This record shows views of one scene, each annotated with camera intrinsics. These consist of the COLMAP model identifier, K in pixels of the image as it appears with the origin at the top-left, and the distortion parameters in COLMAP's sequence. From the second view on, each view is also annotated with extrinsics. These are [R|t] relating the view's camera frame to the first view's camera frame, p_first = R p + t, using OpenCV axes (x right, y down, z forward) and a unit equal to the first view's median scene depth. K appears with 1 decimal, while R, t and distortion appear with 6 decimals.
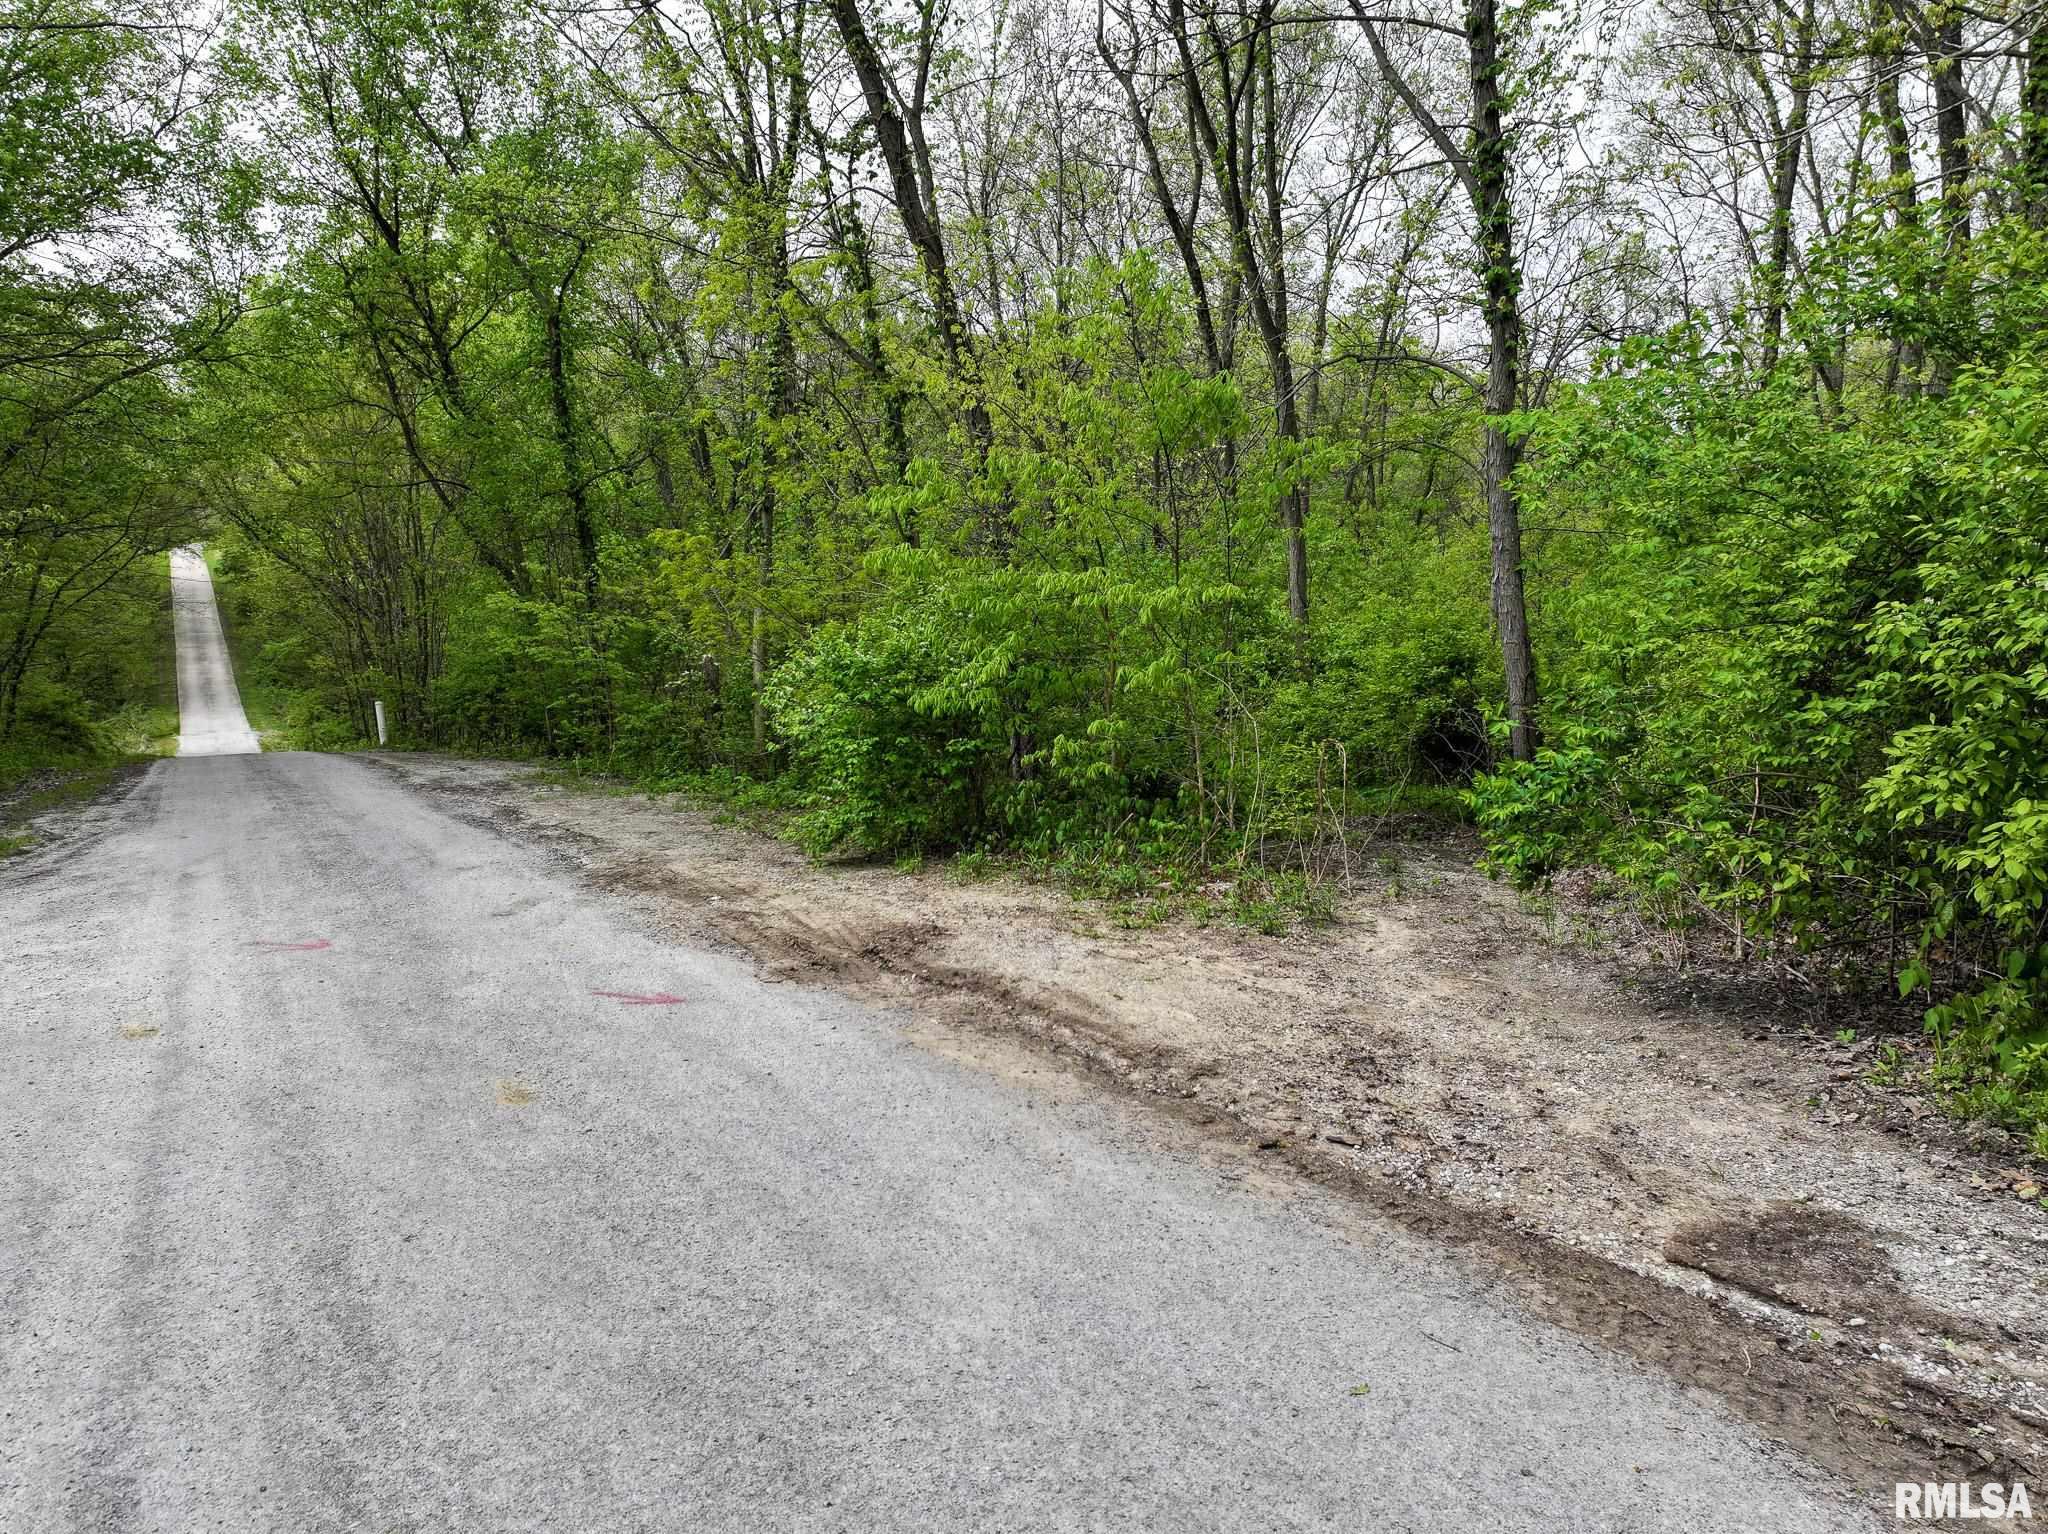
lens RADIAL K [[1453.3, 0, 1016.3], [0, 1453.3, 763.5], [0, 0, 1]] dist [0.009325, -0.001819]
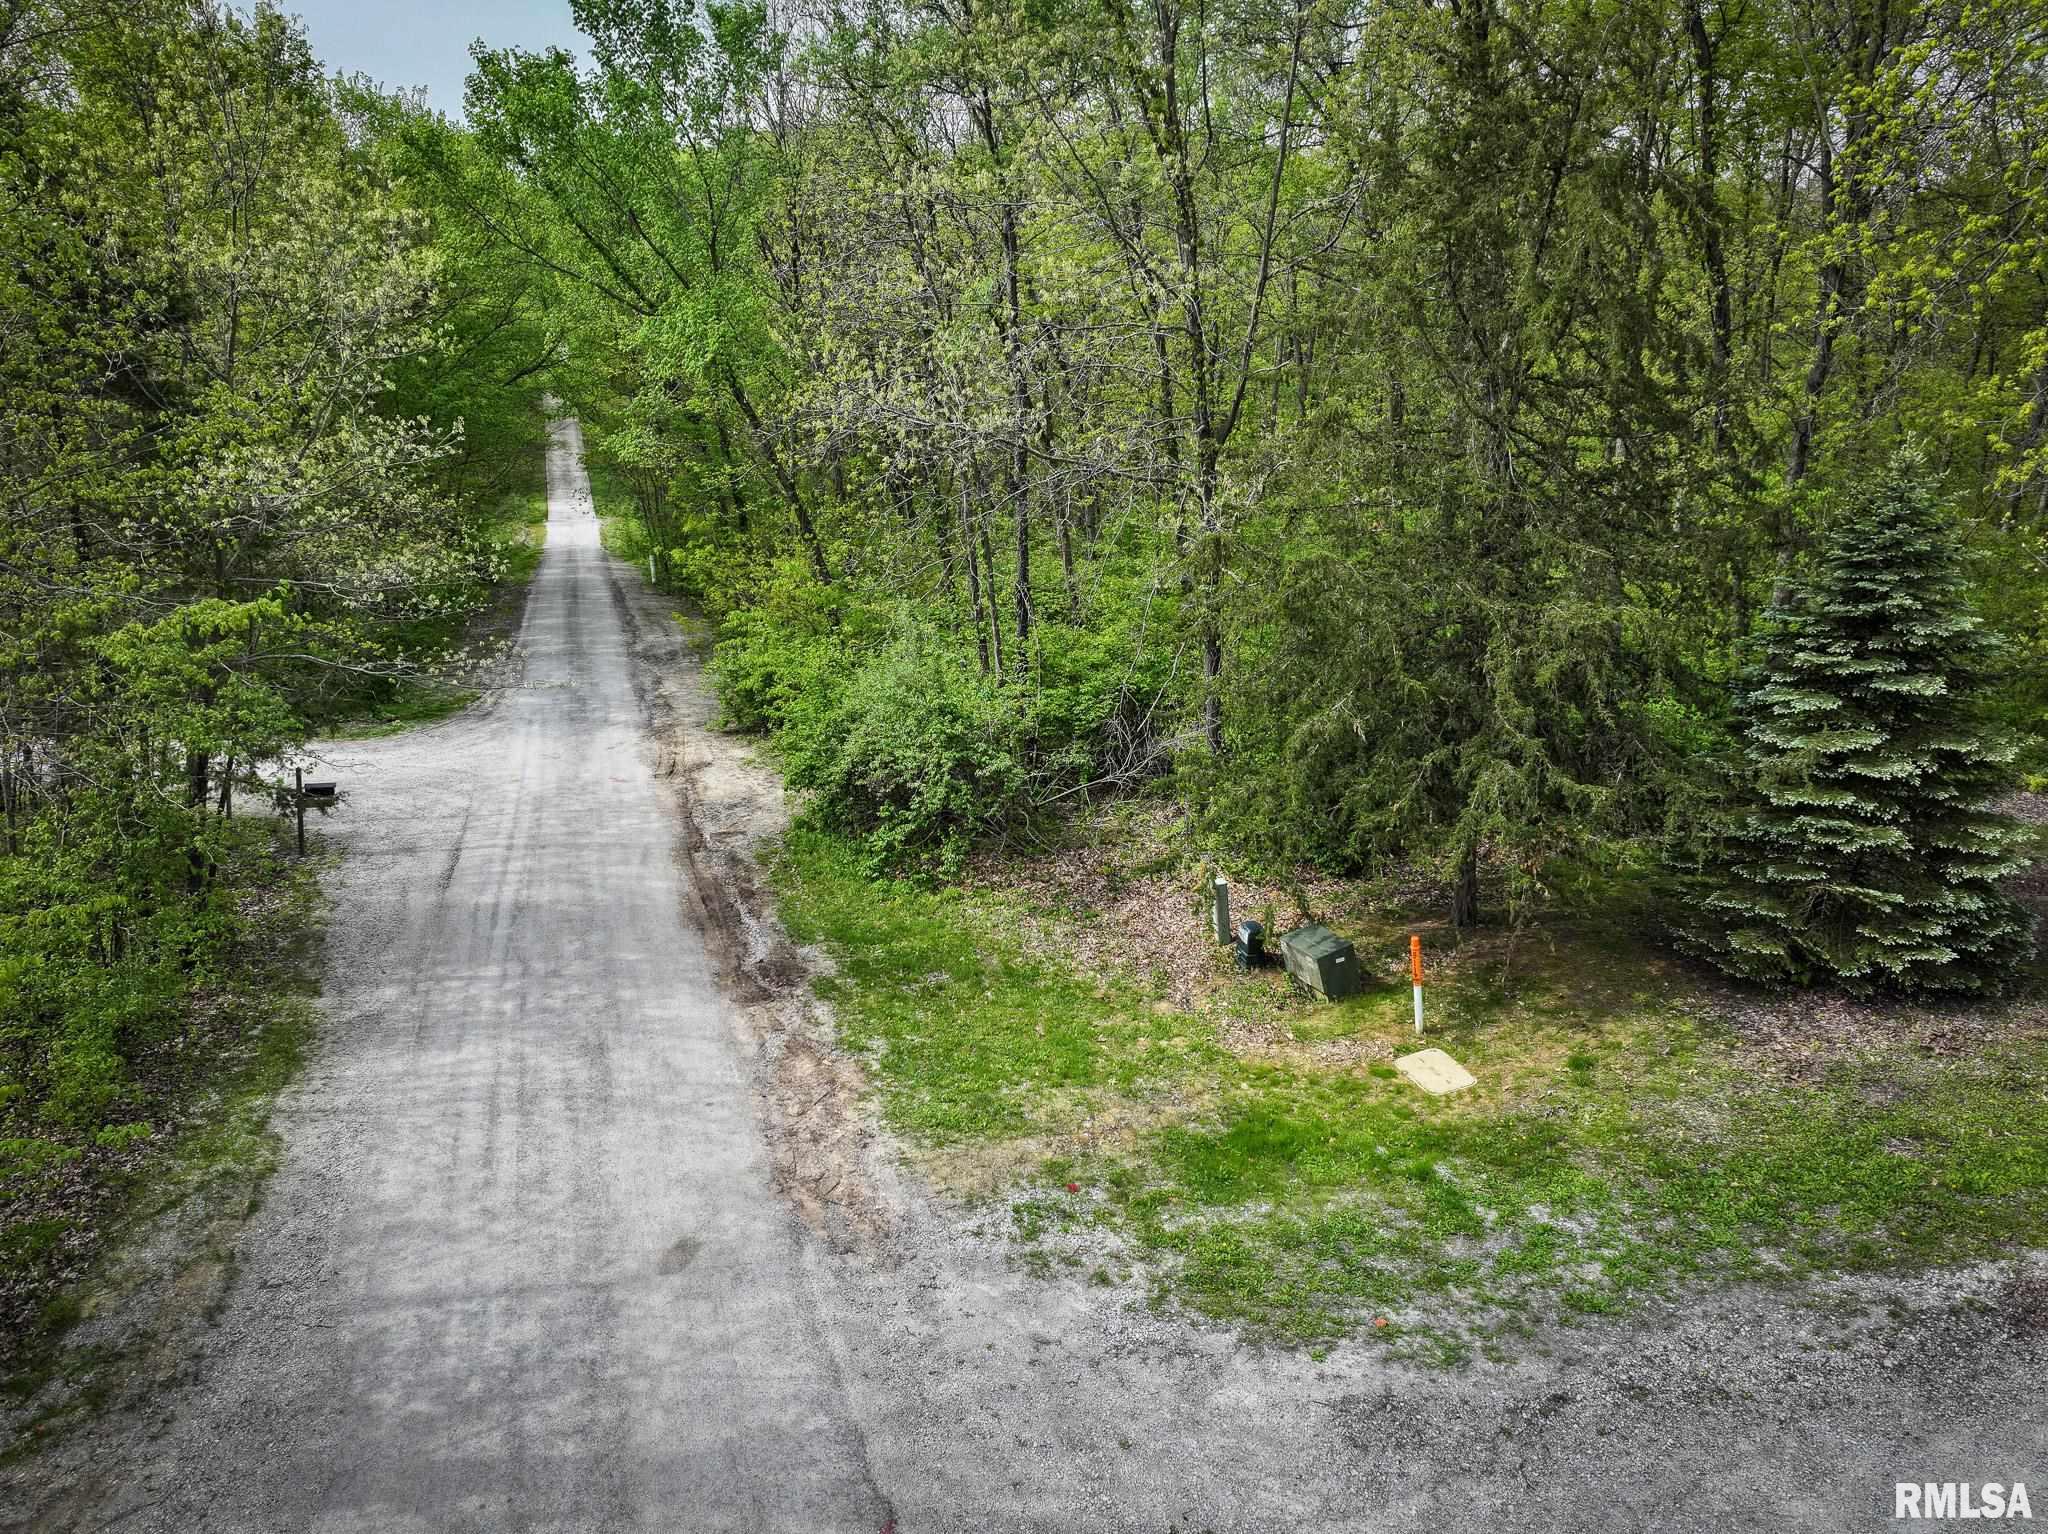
lens RADIAL K [[1453.3, 0, 1025.1], [0, 1453.3, 772.3], [0, 0, 1]] dist [0.009325, -0.001819]
pose [[0.976290, 0.065617, -0.206284, 0.144485], [-0.025231, 0.980949, 0.192619, -0.057534], [0.214993, -0.182847, 0.959346, -0.230730]]
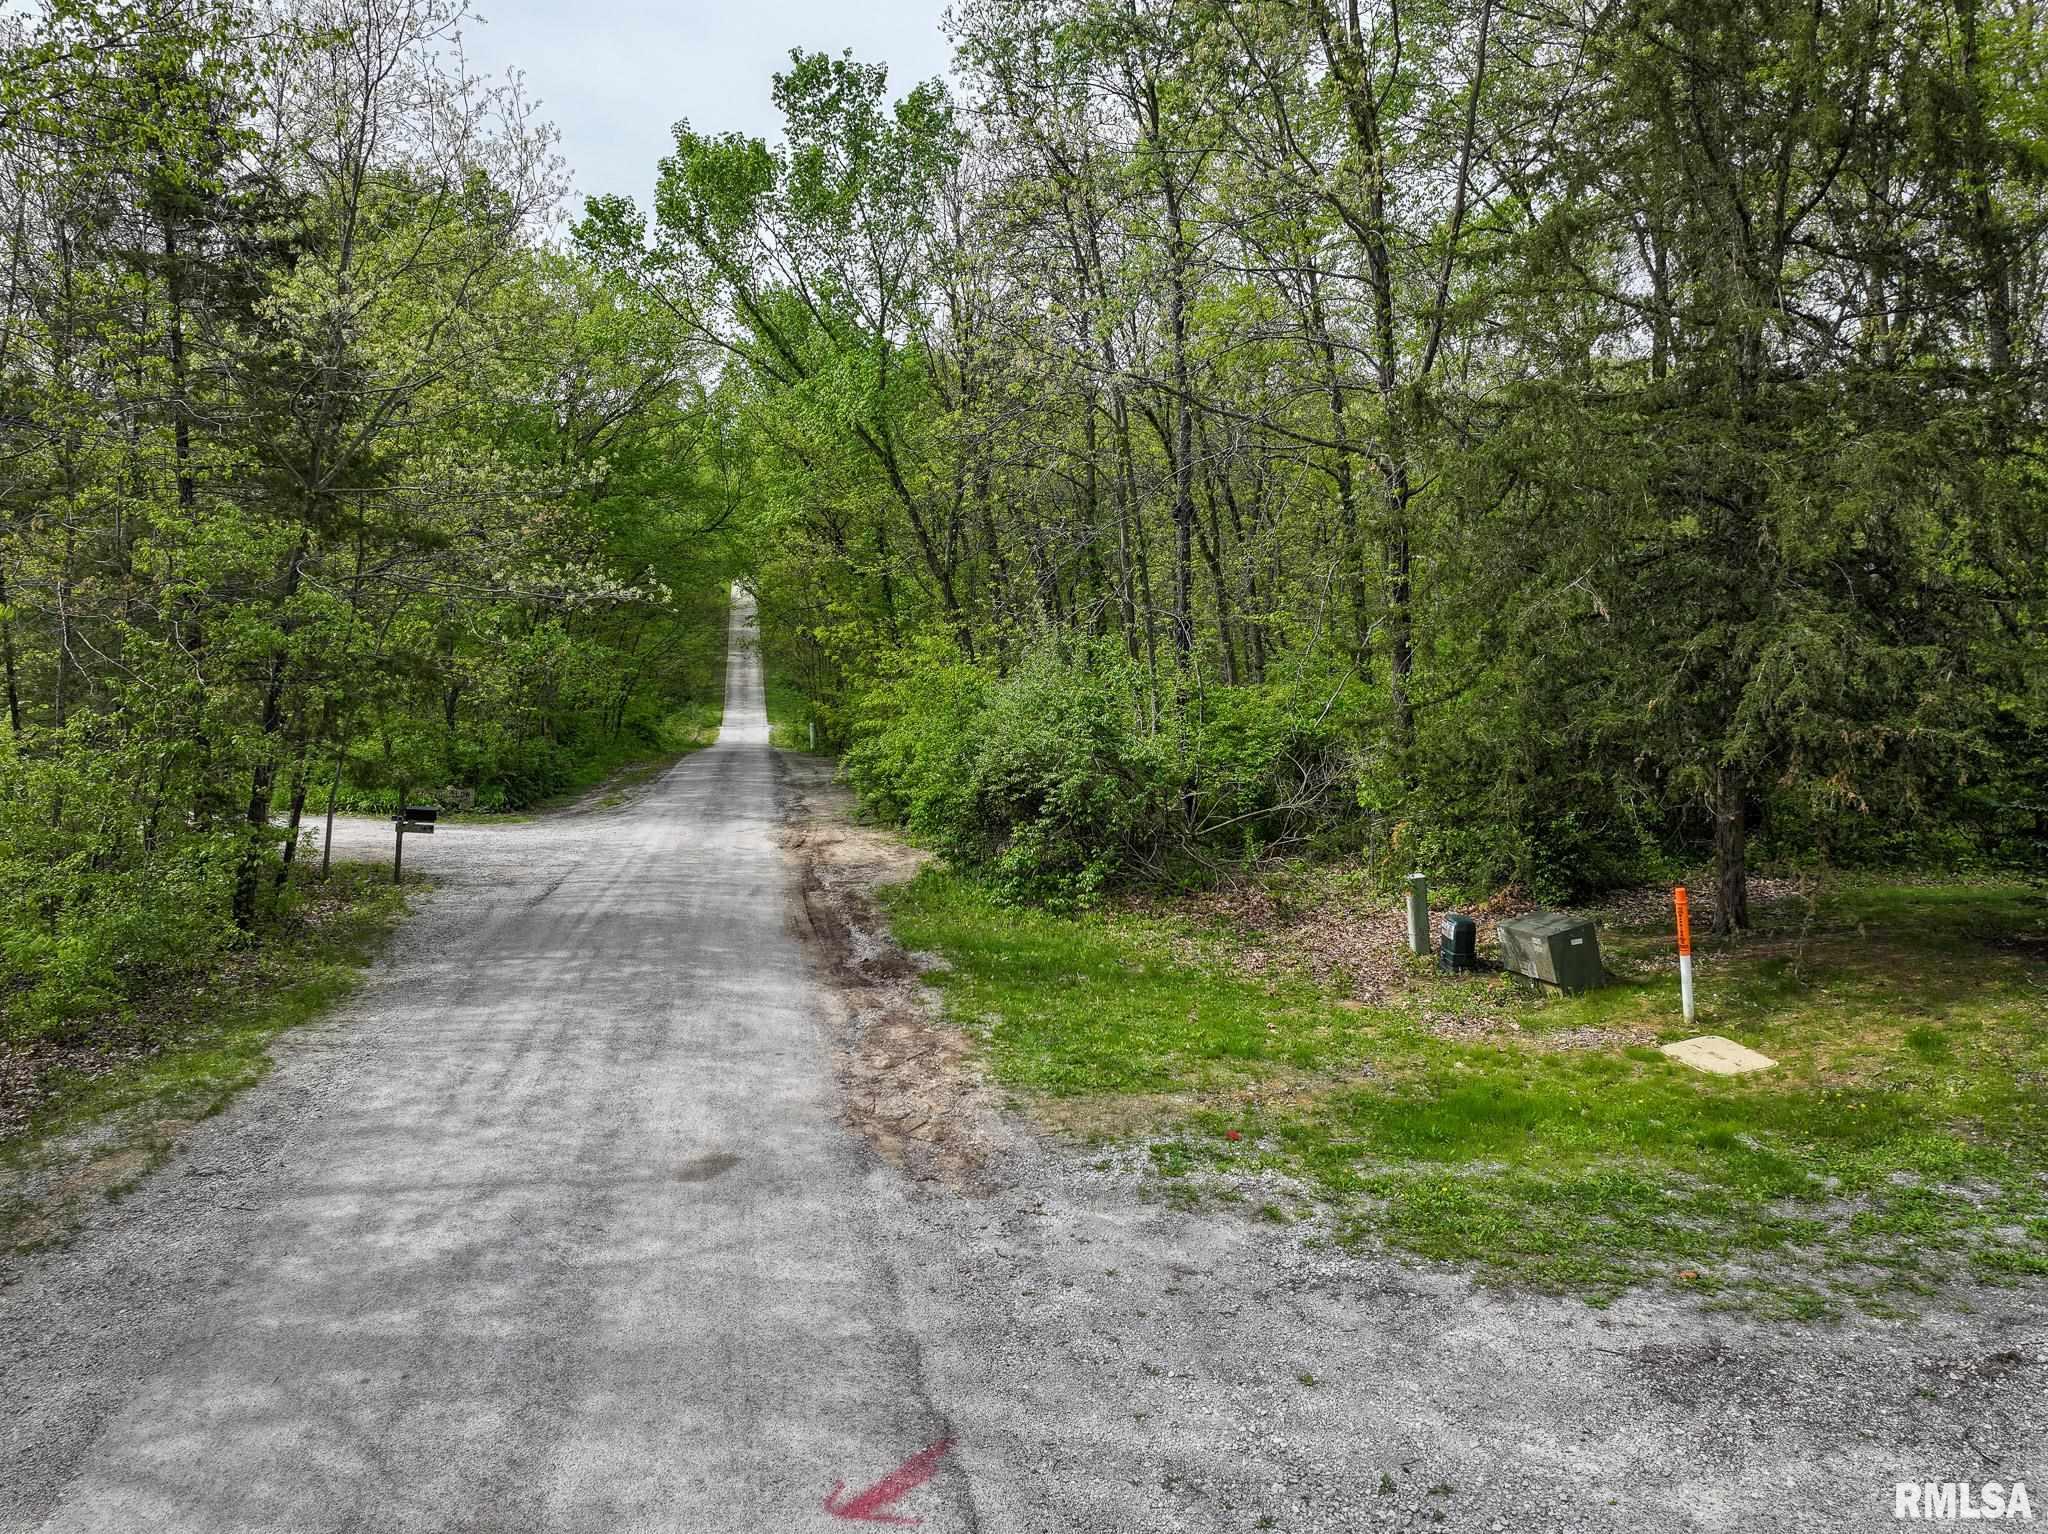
lens RADIAL K [[1453.3, 0, 1023.5], [0, 1453.3, 762.0], [0, 0, 1]] dist [0.009325, -0.001819]
pose [[0.944495, 0.044067, -0.325556, 0.141001], [-0.042611, 0.999024, 0.011606, -0.012488], [0.325750, 0.002910, 0.945451, -0.203043]]
